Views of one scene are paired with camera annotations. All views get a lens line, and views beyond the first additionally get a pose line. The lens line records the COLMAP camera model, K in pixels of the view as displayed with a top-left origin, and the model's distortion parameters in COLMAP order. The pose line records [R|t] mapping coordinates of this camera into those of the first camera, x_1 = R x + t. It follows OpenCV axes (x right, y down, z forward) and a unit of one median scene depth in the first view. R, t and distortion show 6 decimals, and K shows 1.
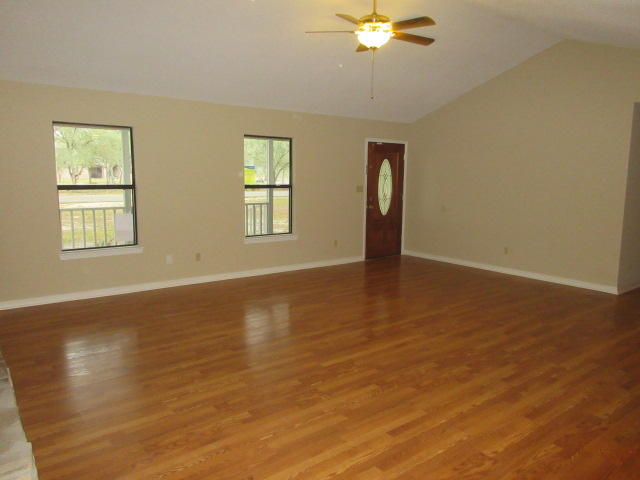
lens RADIAL K [[477.0, 0, 320.0], [0, 477.0, 240.0], [0, 0, 1]] dist [0.002437, -0.000815]
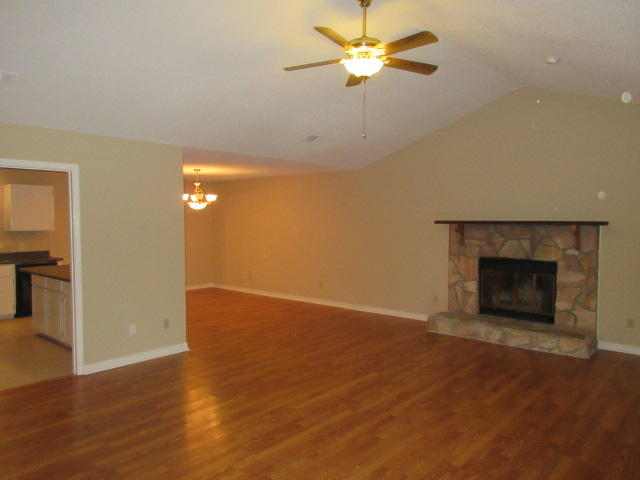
lens RADIAL K [[477.0, 0, 320.0], [0, 477.0, 240.0], [0, 0, 1]] dist [0.002437, -0.000815]
pose [[-0.982338, -0.008830, -0.186906, 0.339141], [-0.041969, 0.983833, 0.174100, -0.264490], [0.182347, 0.178870, -0.966827, 1.843564]]
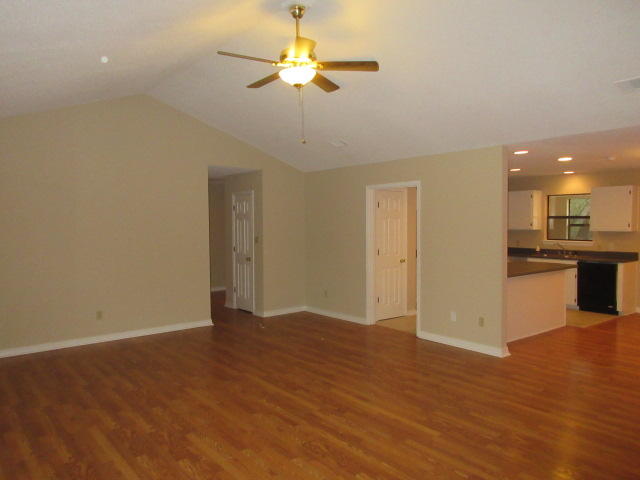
lens RADIAL K [[472.8, 0, 318.0], [0, 472.8, 239.8], [0, 0, 1]] dist [0.003387, -0.000190]
pose [[-0.002499, -0.051751, 0.998657, -0.765552], [0.146225, 0.987907, 0.051560, -0.165567], [-0.989248, 0.146158, 0.005098, 1.003802]]
